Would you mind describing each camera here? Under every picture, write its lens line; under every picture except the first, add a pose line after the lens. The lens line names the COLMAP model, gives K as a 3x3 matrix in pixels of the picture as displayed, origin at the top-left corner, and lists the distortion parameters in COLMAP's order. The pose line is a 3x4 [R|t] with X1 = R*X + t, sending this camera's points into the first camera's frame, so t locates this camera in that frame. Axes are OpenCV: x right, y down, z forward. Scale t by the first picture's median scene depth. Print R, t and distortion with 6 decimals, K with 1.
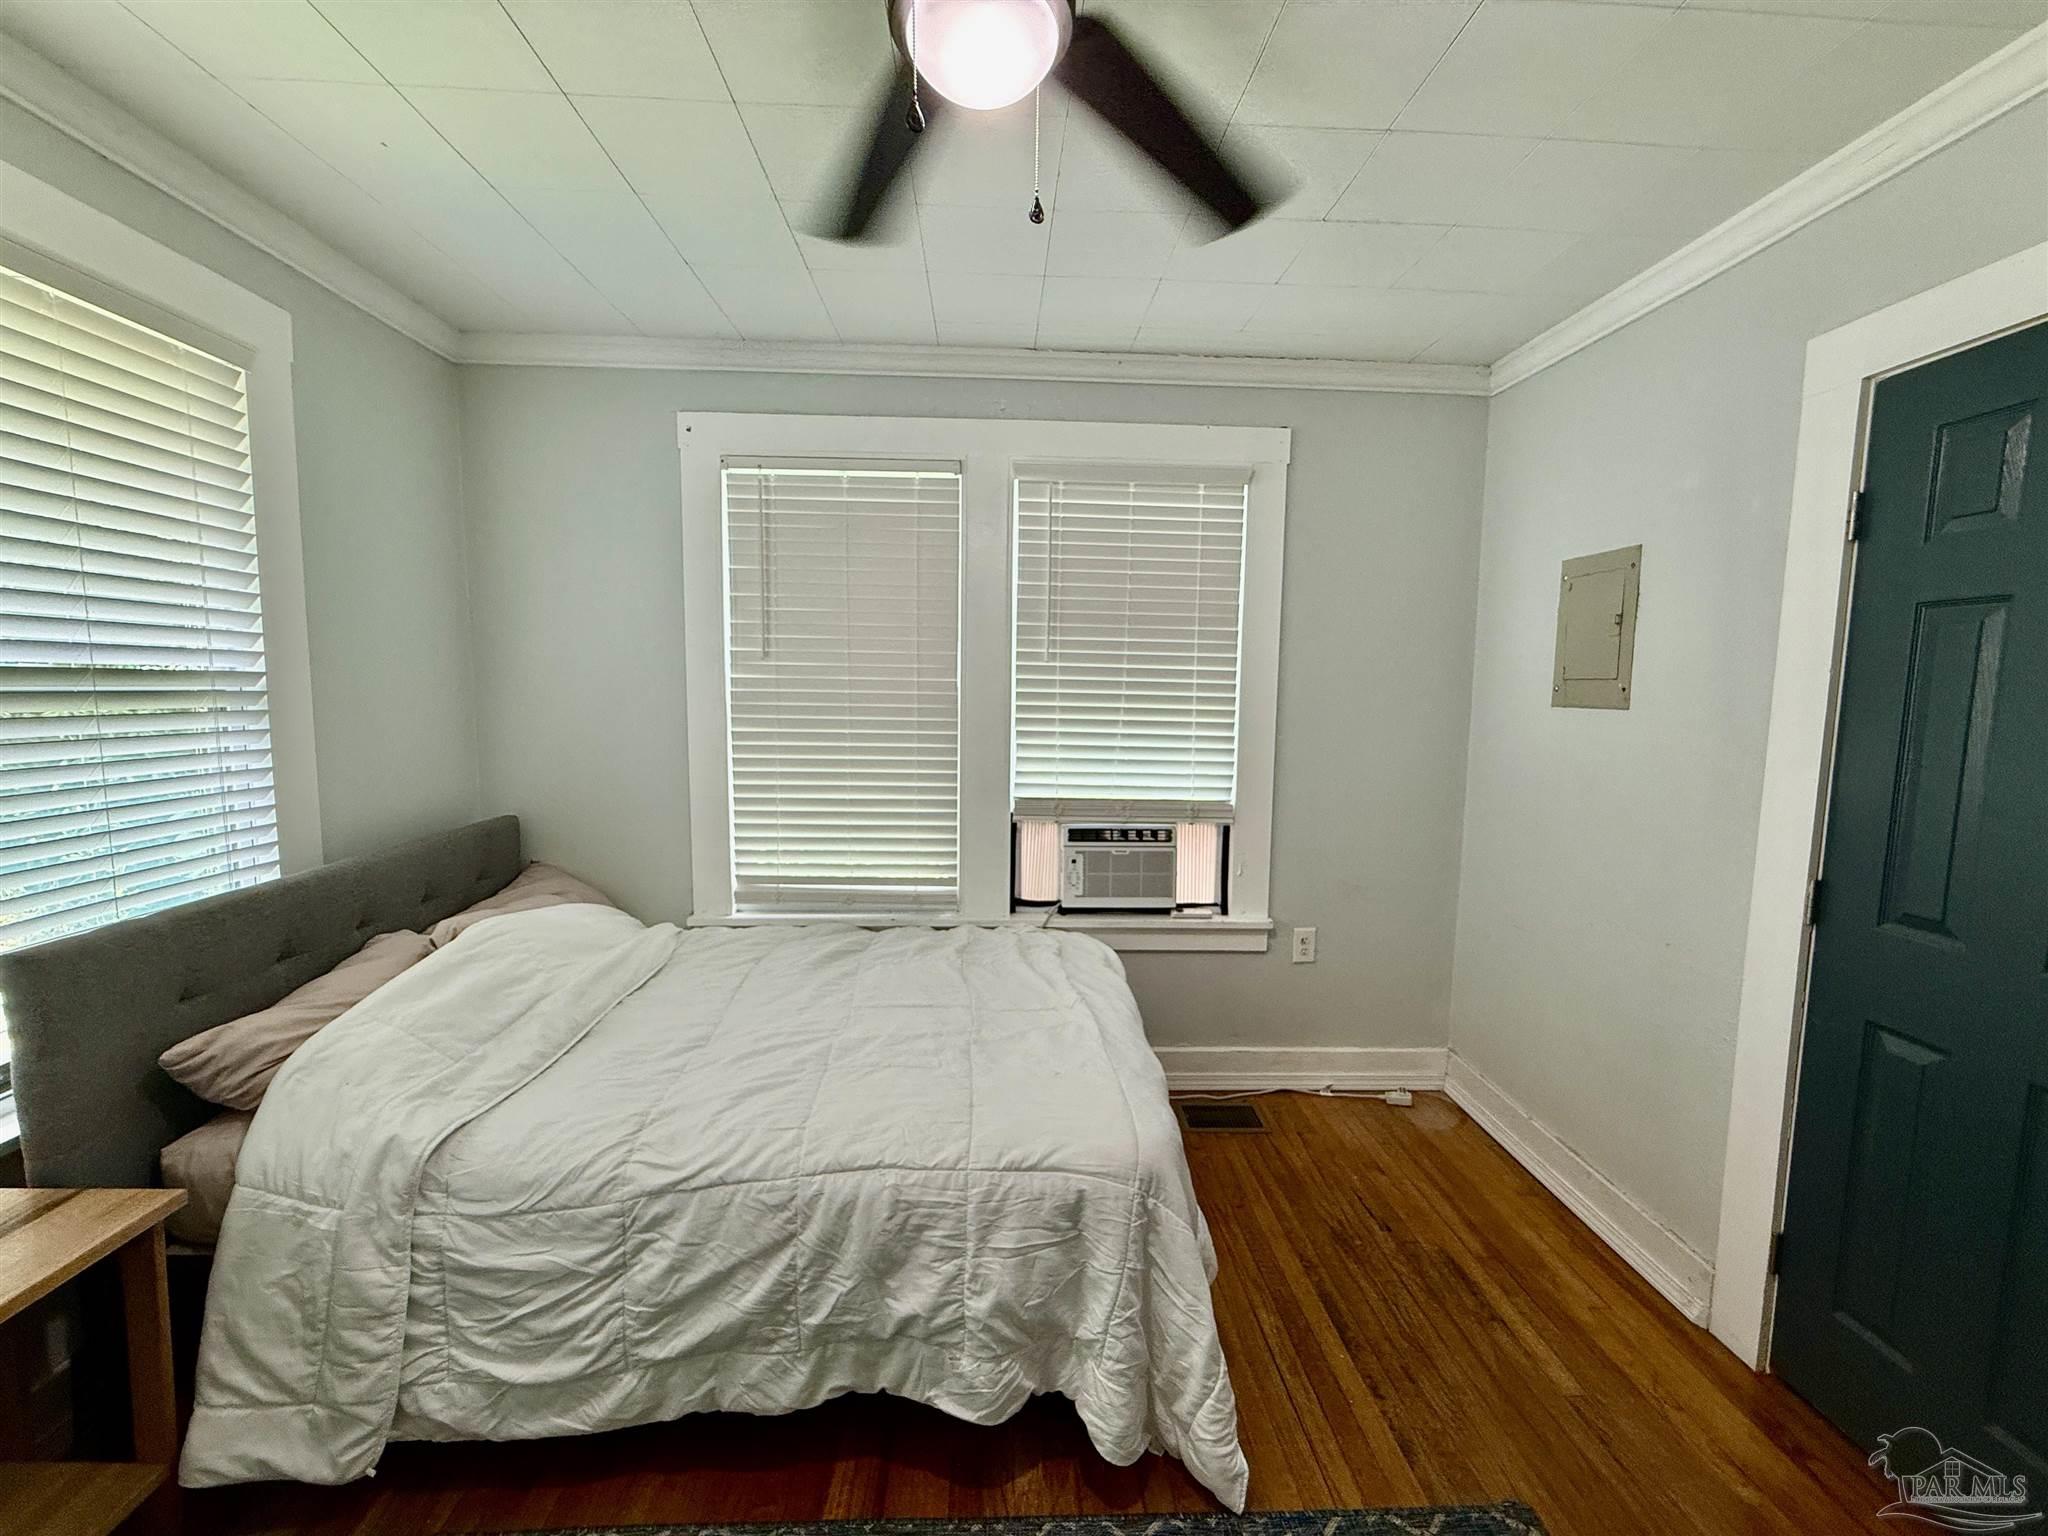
lens RADIAL K [[815.6, 0, 1021.5], [0, 815.6, 770.1], [0, 0, 1]] dist [-0.000172, -0.000186]
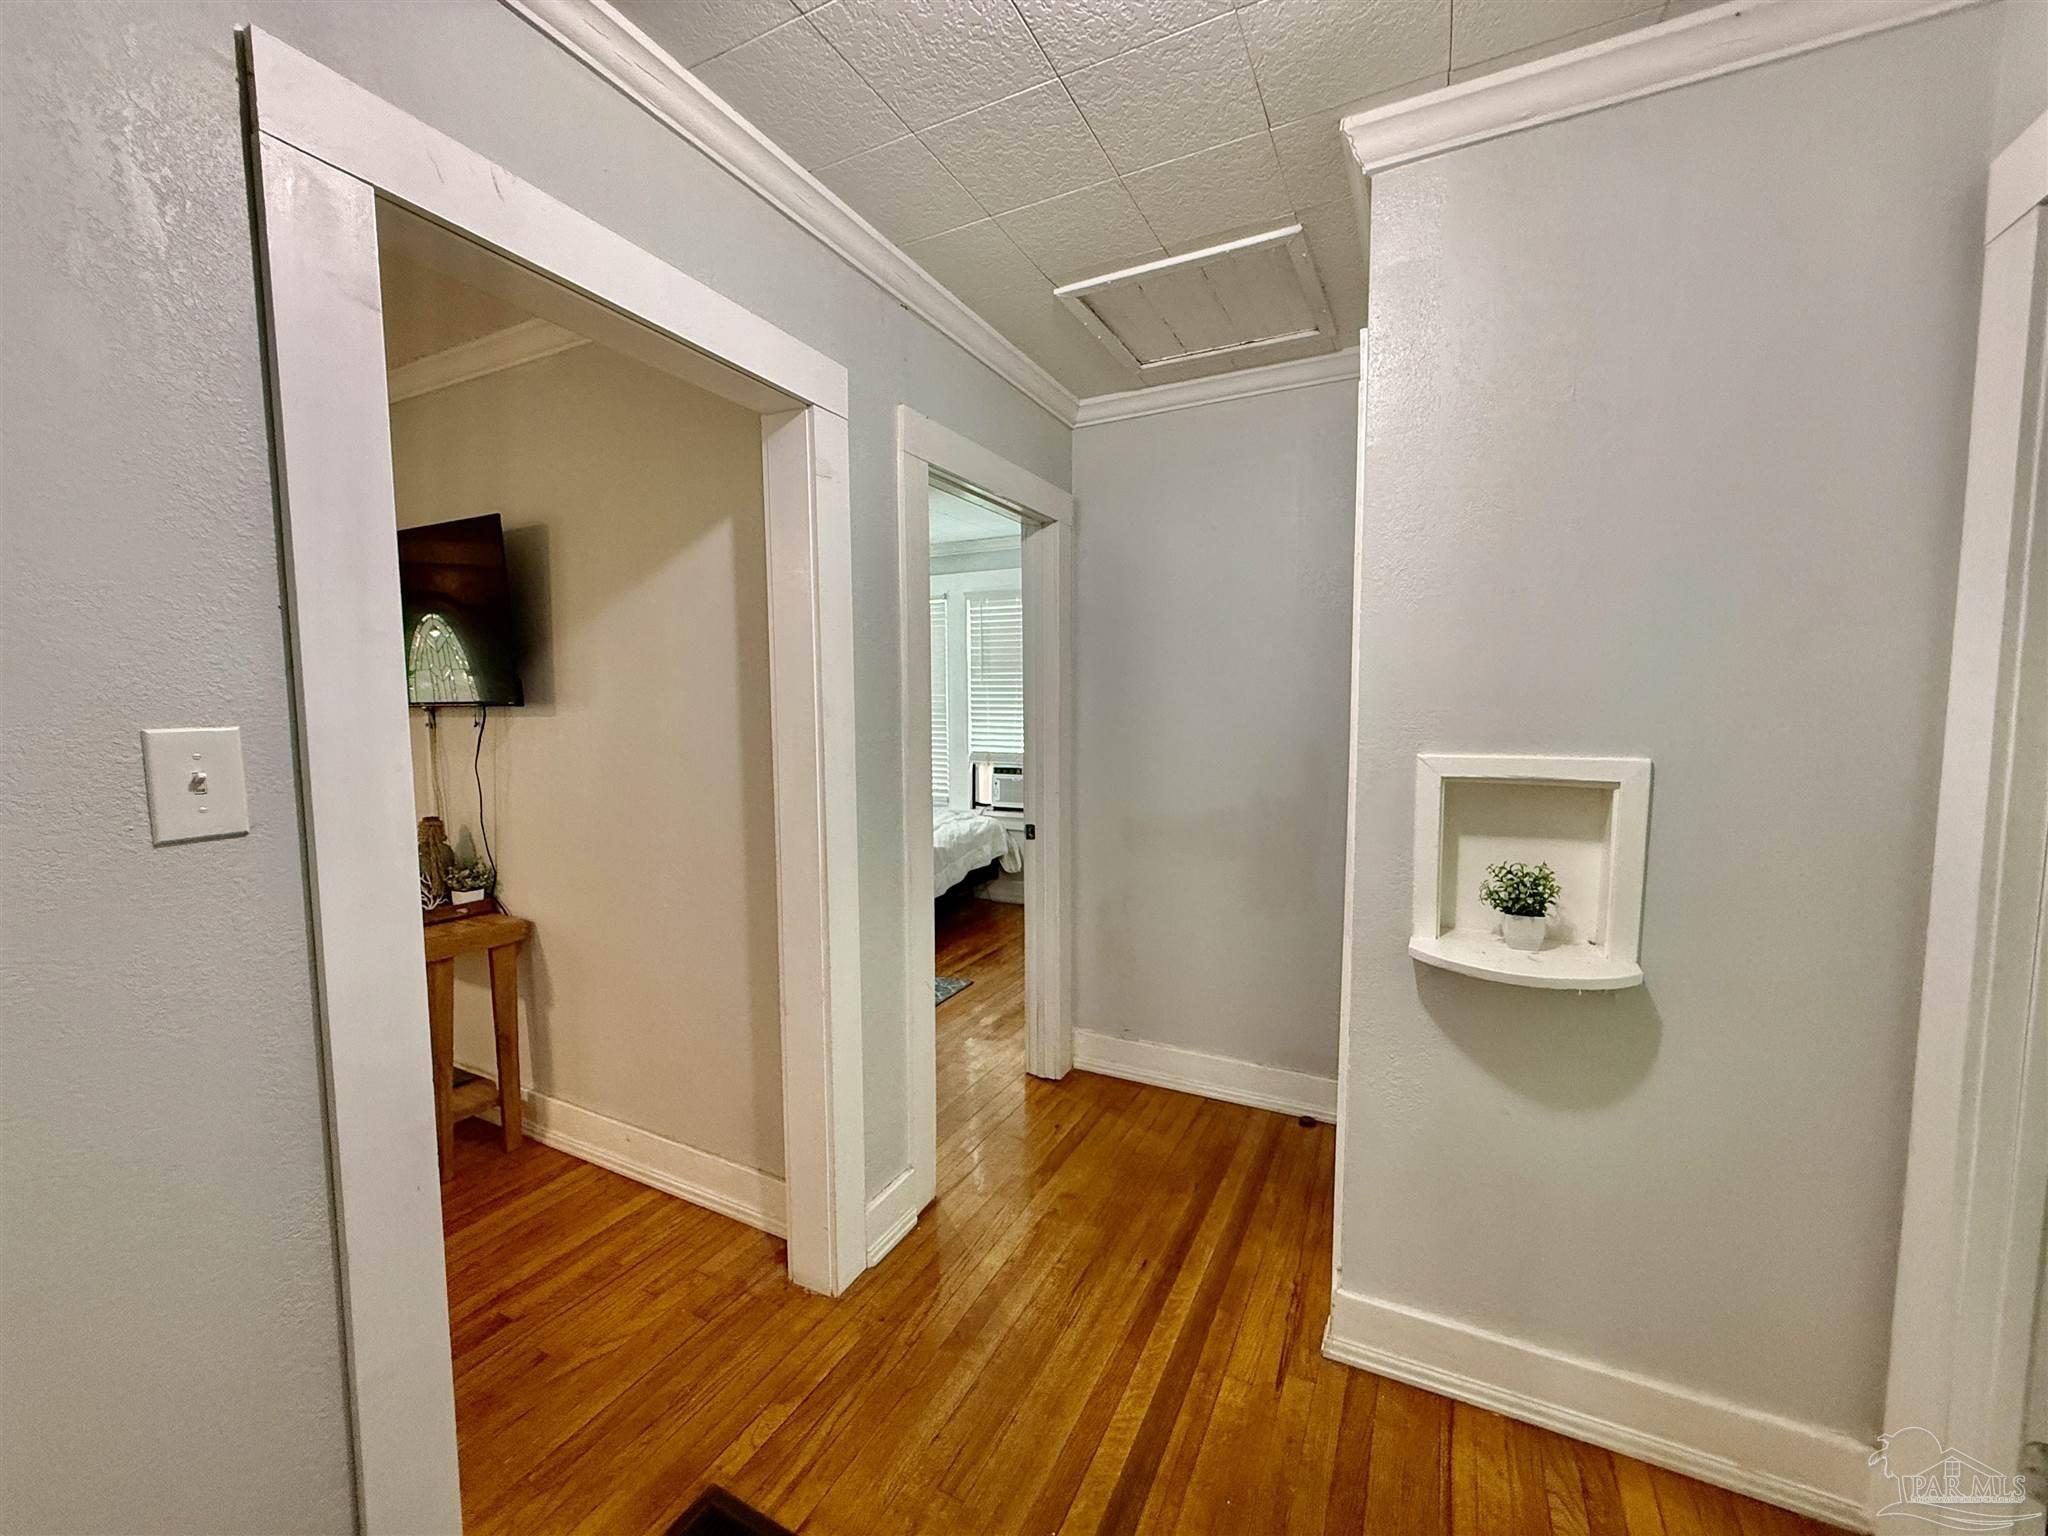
lens RADIAL K [[816.8, 0, 1021.5], [0, 816.8, 767.2], [0, 0, 1]] dist [-0.000667, 0.000442]
pose [[0.870511, 0.022023, -0.491655, 1.443958], [-0.032332, 0.999399, -0.012478, 0.123373], [0.491085, 0.026759, 0.870700, -0.949358]]
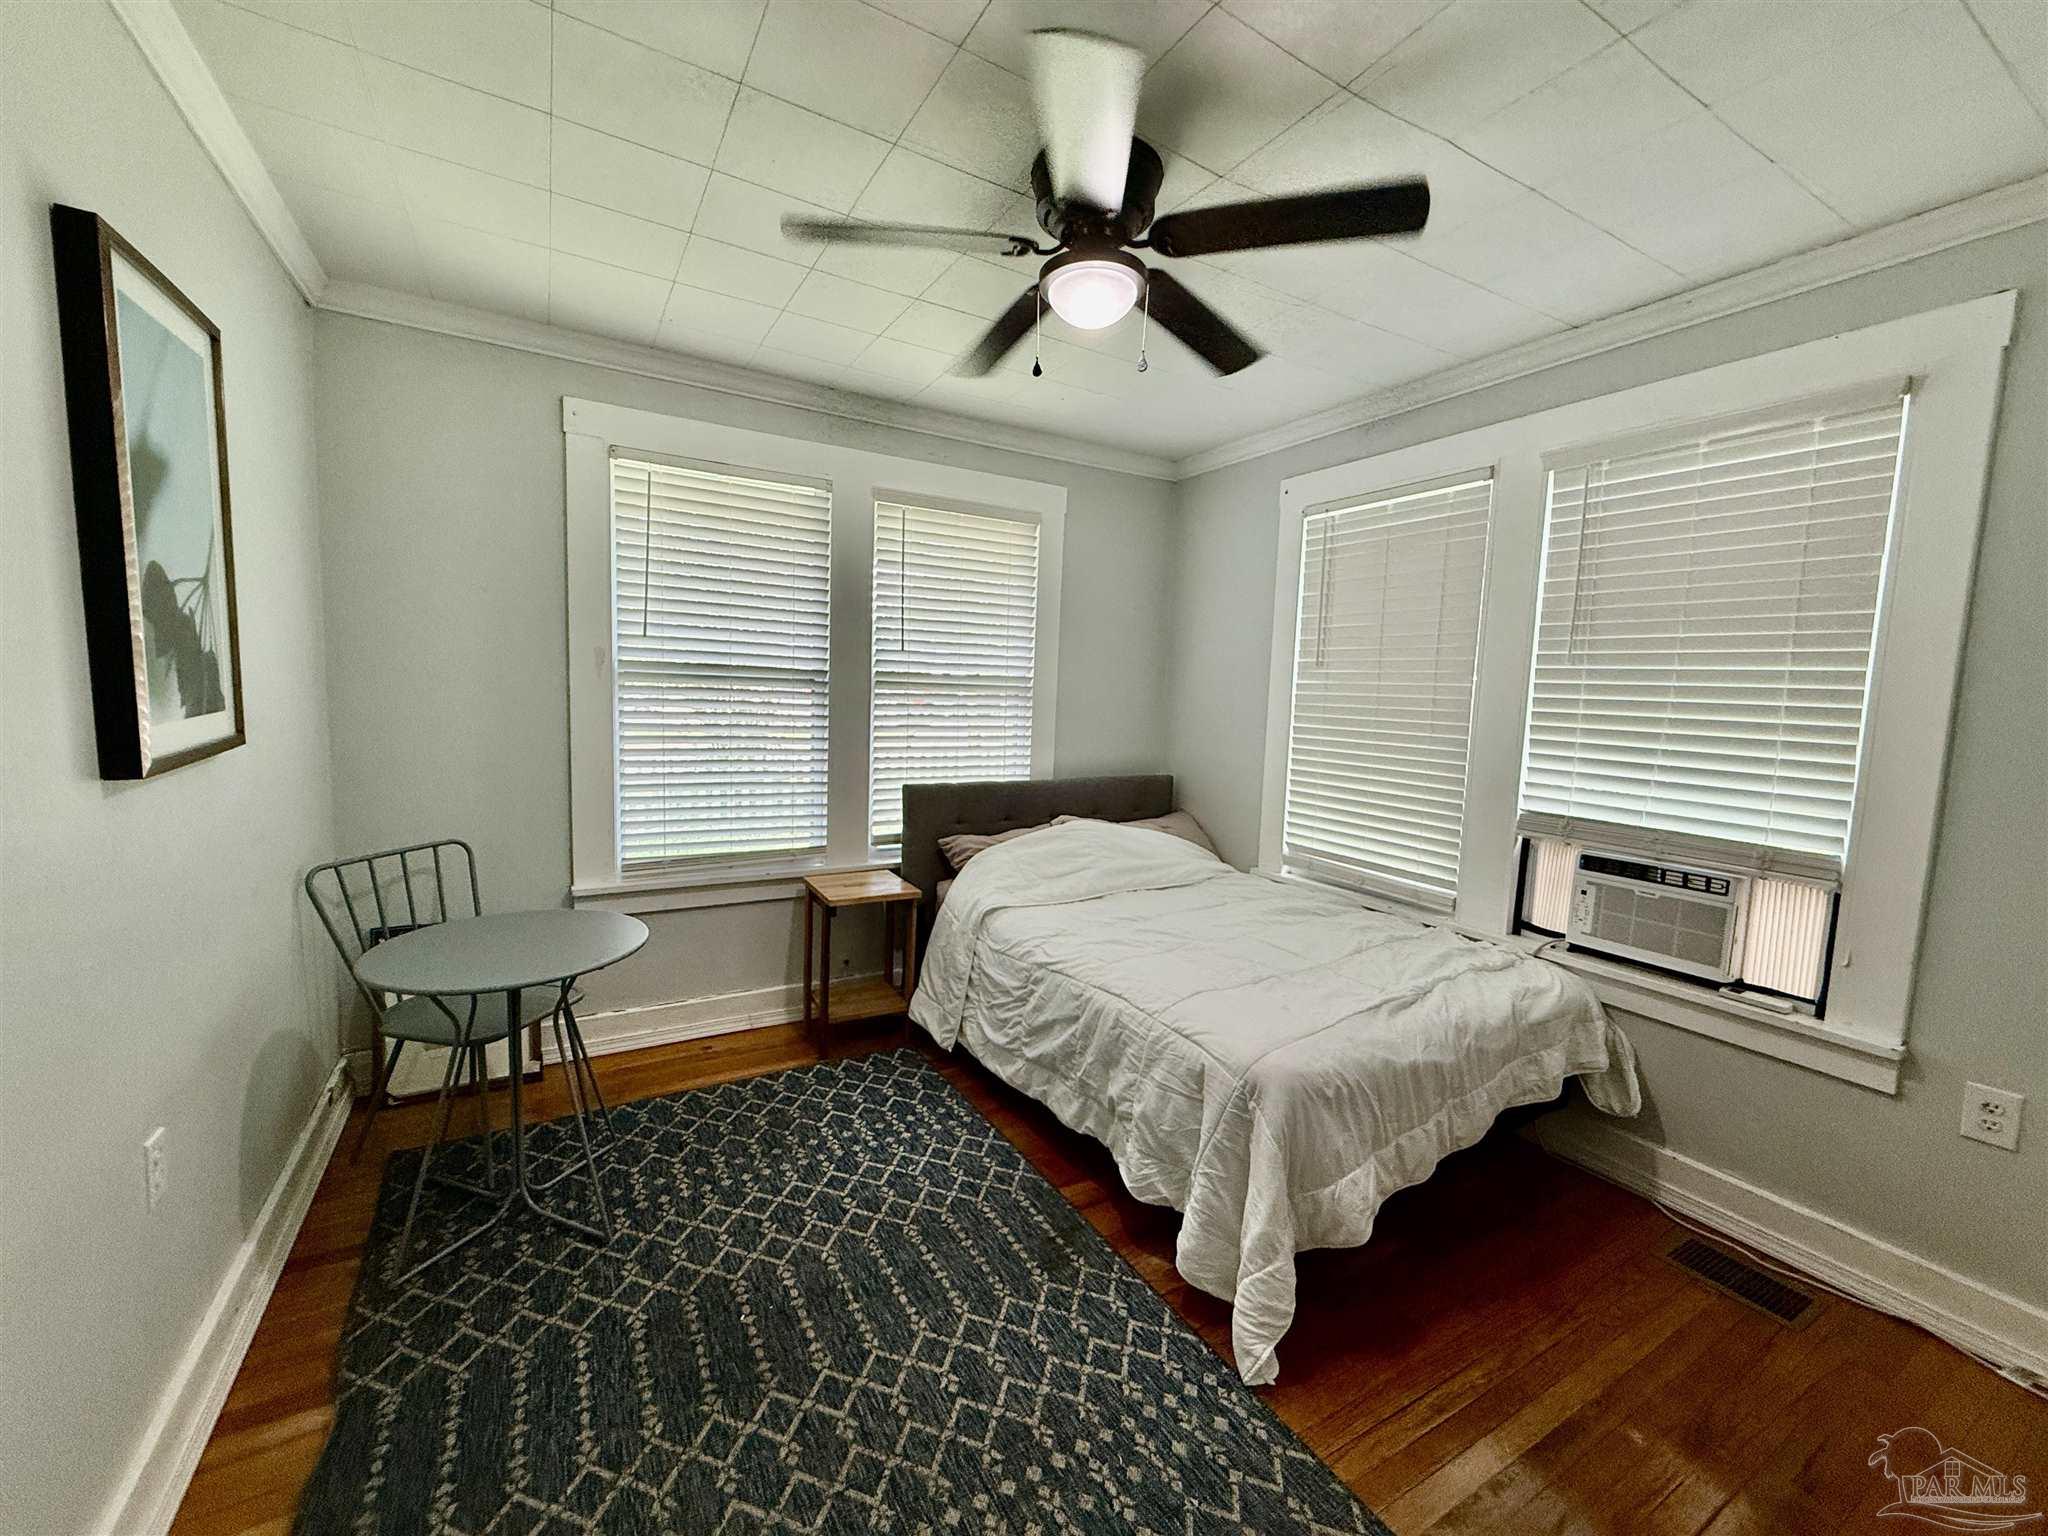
lens RADIAL K [[816.8, 0, 1021.5], [0, 816.8, 767.2], [0, 0, 1]] dist [-0.000667, 0.000442]
pose [[0.465826, 0.086591, -0.880629, 0.701281], [-0.115988, 0.992589, 0.036246, 0.022543], [0.877241, 0.085258, 0.472418, 0.063305]]
